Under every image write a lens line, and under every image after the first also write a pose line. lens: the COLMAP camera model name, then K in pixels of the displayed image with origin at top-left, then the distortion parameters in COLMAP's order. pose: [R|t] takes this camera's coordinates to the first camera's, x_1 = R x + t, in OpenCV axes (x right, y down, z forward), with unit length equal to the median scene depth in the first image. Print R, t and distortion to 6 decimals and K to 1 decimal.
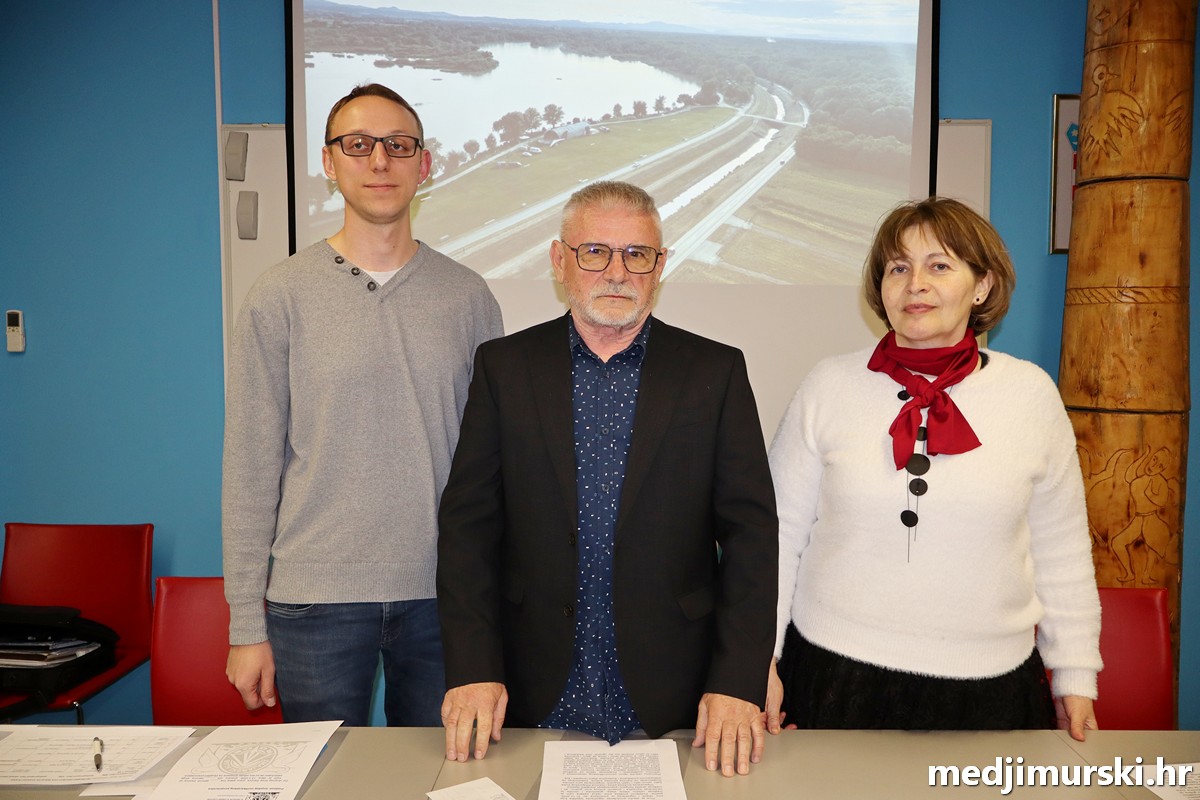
lens RADIAL K [[1019.5, 0, 598.5], [0, 1019.5, 396.0], [0, 0, 1]] dist [-0.003847, 0.002752]
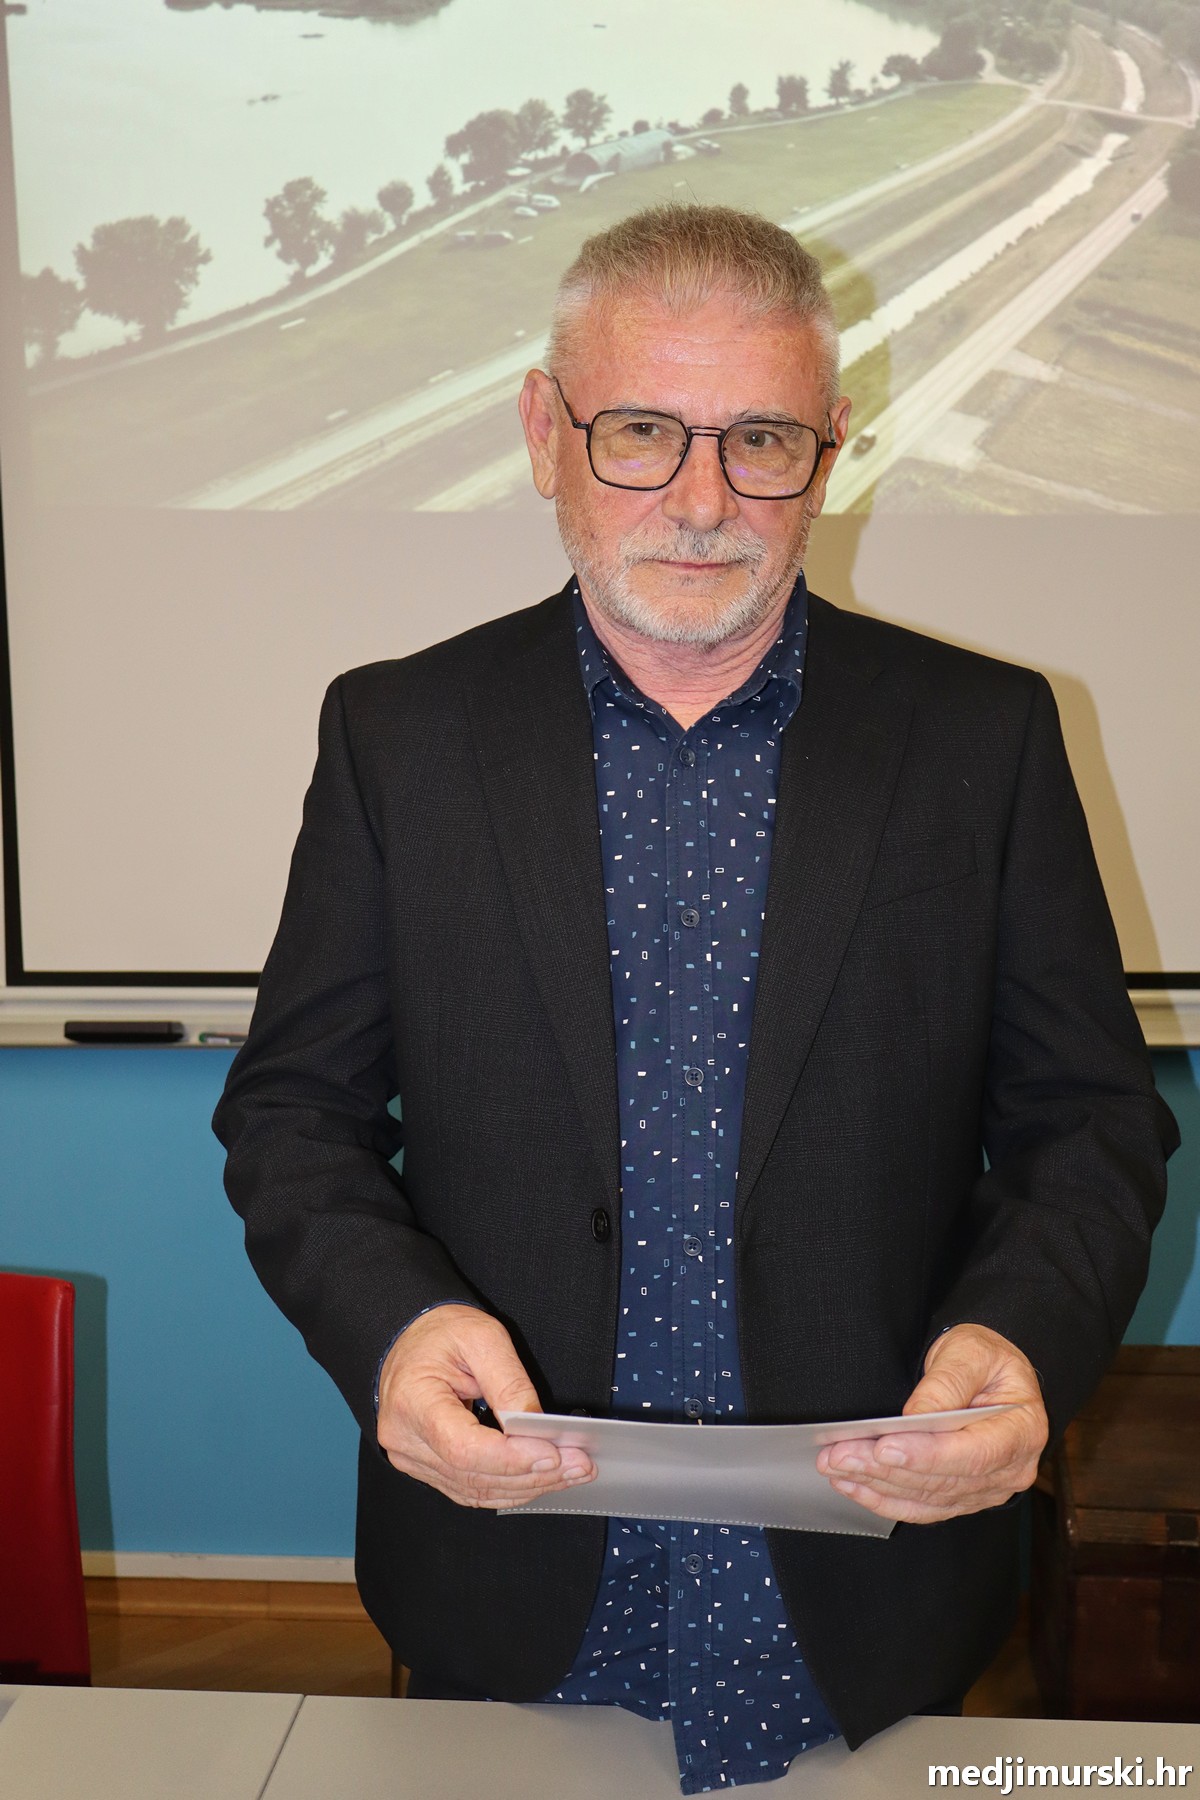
lens RADIAL K [[1979.6, 0, 605.9], [0, 1979.6, 904.7], [0, 0, 1]] dist [0.012465, 0.000000]
pose [[0.998233, -0.003066, -0.059335, 0.011536], [0.008073, 0.996406, 0.084322, -0.019322], [0.058863, -0.084652, 0.994670, 0.157268]]
